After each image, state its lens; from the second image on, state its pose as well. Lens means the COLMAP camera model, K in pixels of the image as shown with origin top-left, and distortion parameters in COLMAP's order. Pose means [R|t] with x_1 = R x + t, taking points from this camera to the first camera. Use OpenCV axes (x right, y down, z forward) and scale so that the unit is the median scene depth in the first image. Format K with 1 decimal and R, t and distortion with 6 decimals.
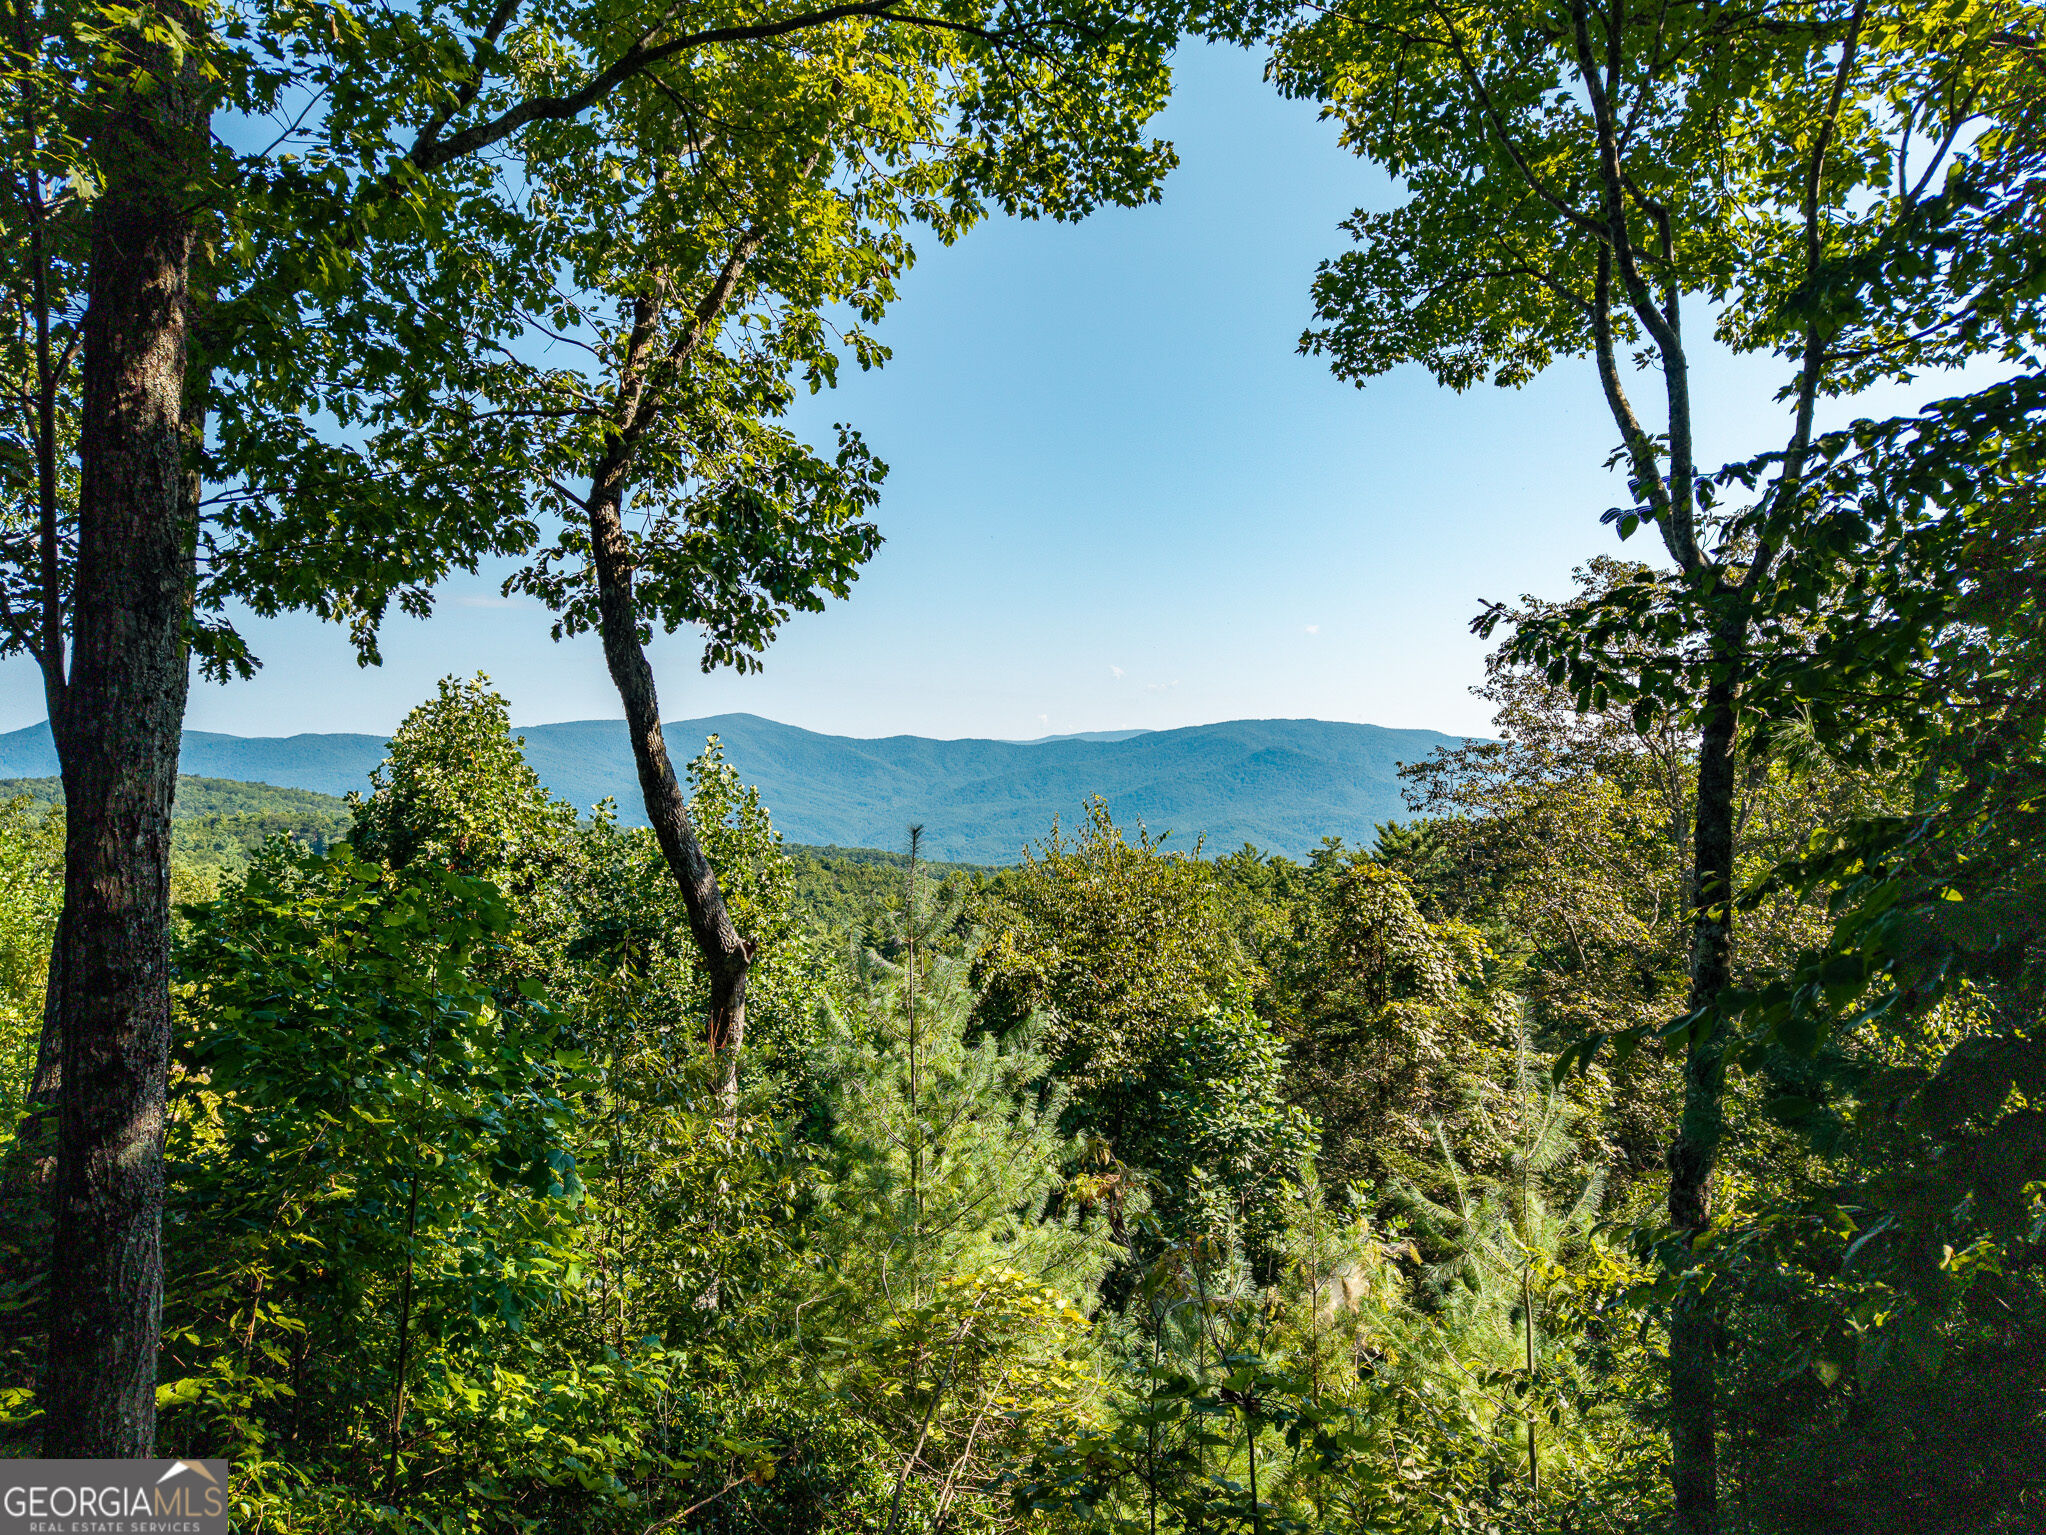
lens RADIAL K [[1364.8, 0, 1023.0], [0, 1364.8, 767.5], [0, 0, 1]] dist [-0.004488, -0.004509]
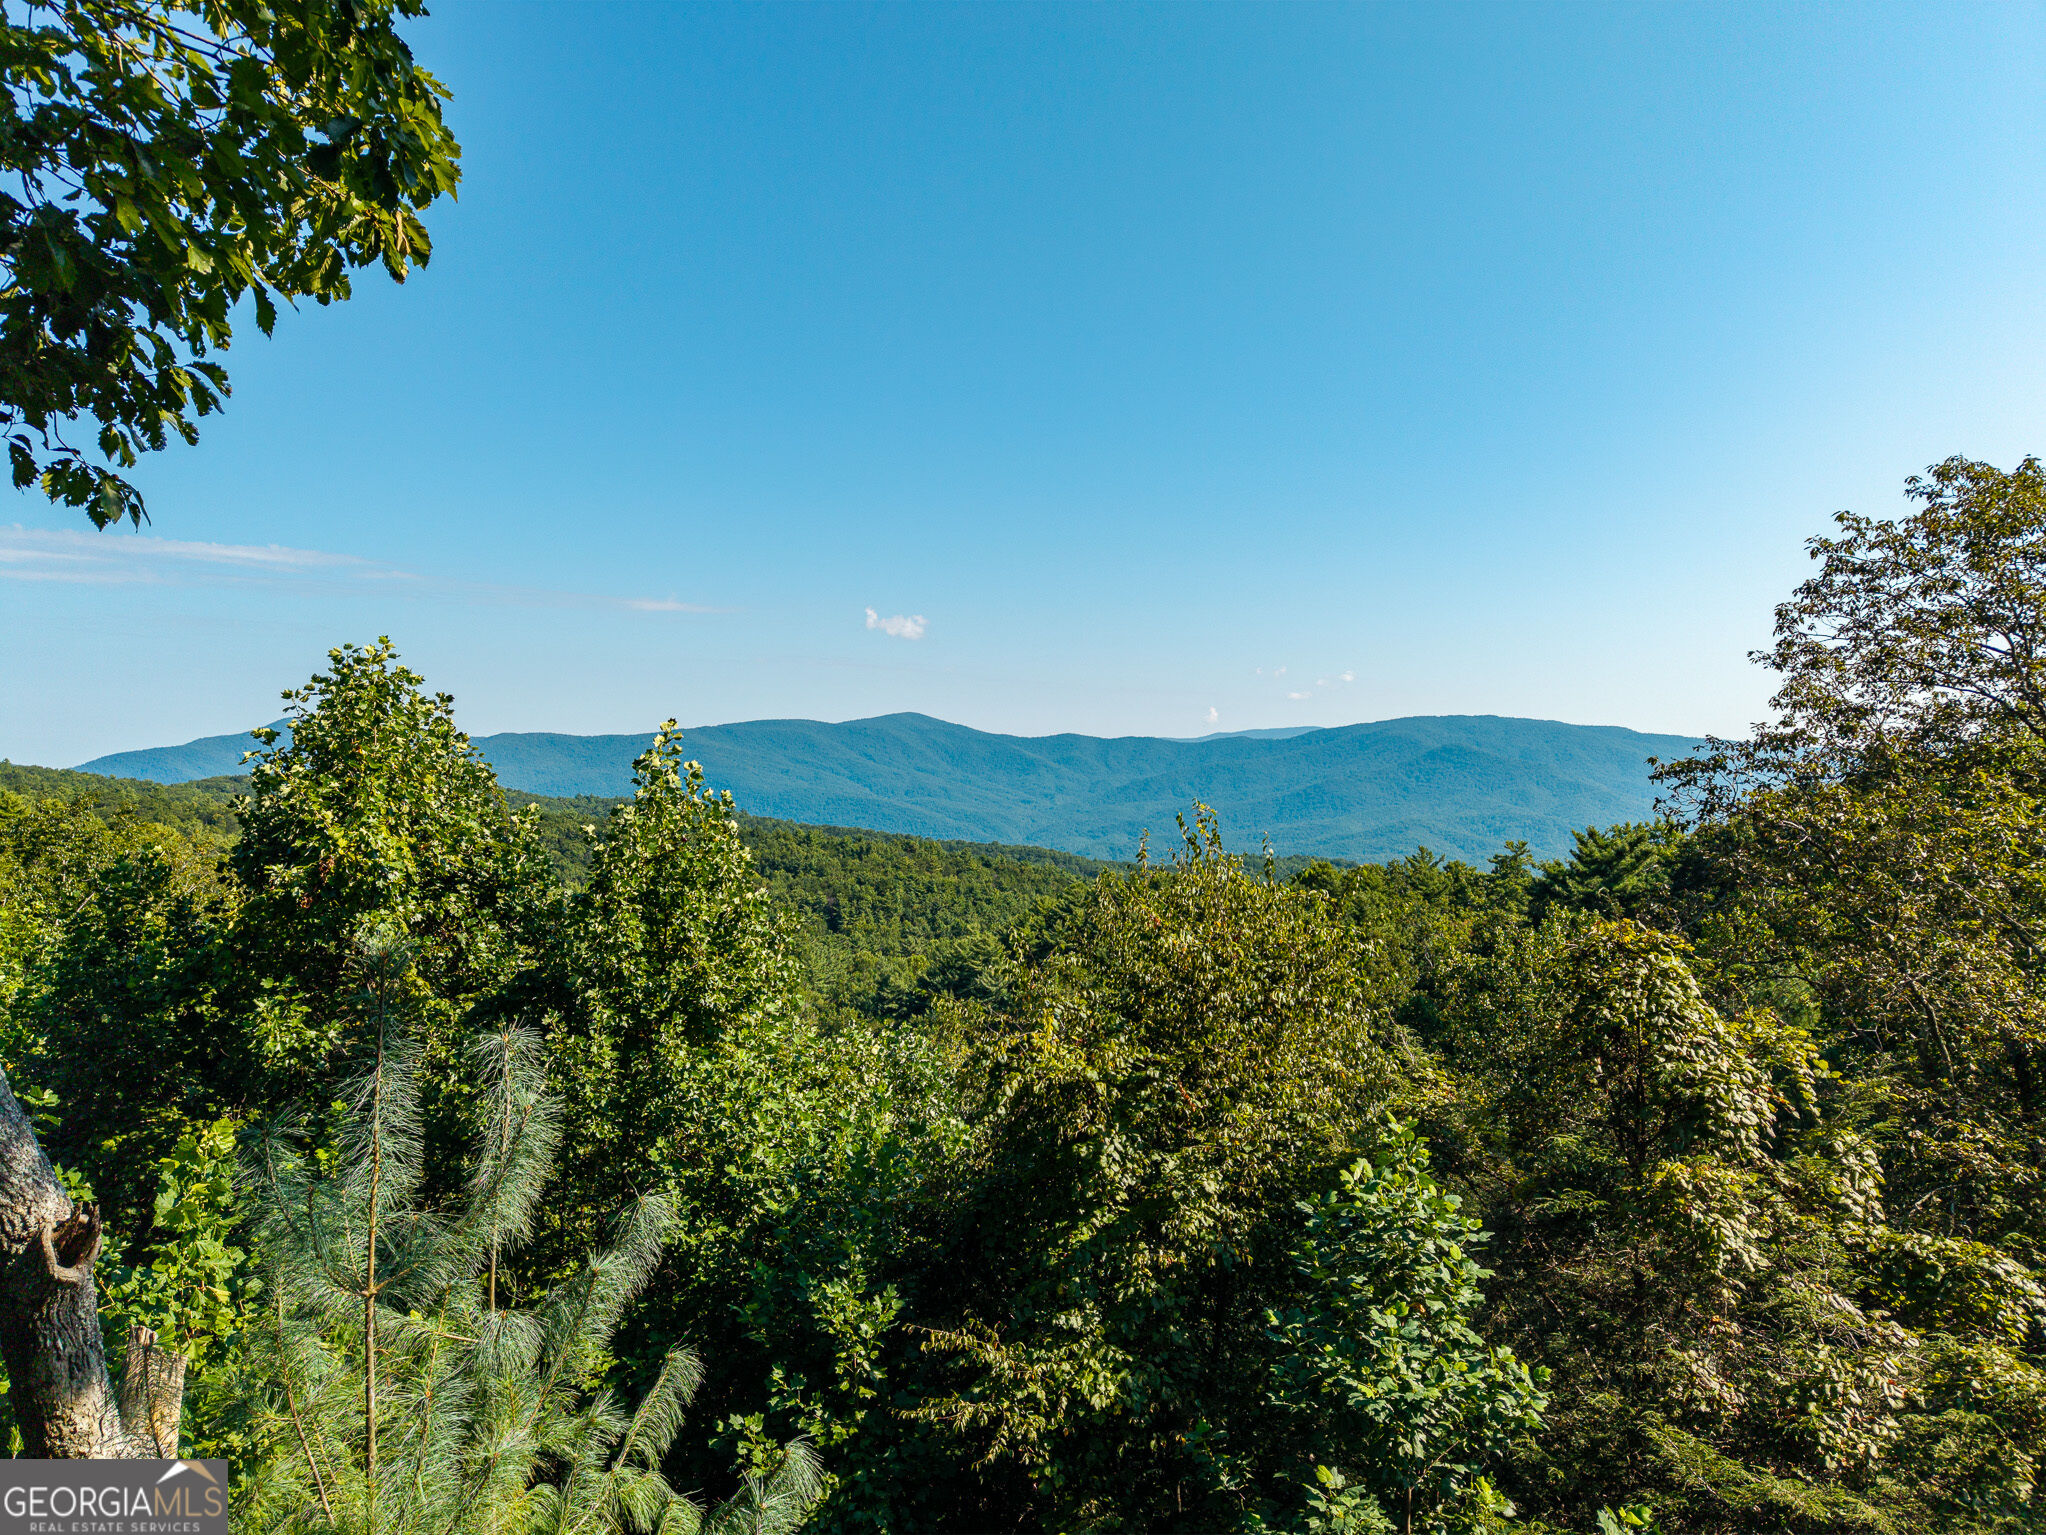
lens RADIAL K [[1364.8, 0, 1023.0], [0, 1364.8, 767.5], [0, 0, 1]] dist [-0.004488, -0.004509]
pose [[0.992566, 0.001423, -0.121699, 0.046209], [-0.001229, 0.999998, 0.001671, -0.000268], [0.121702, -0.001509, 0.992566, 0.275924]]
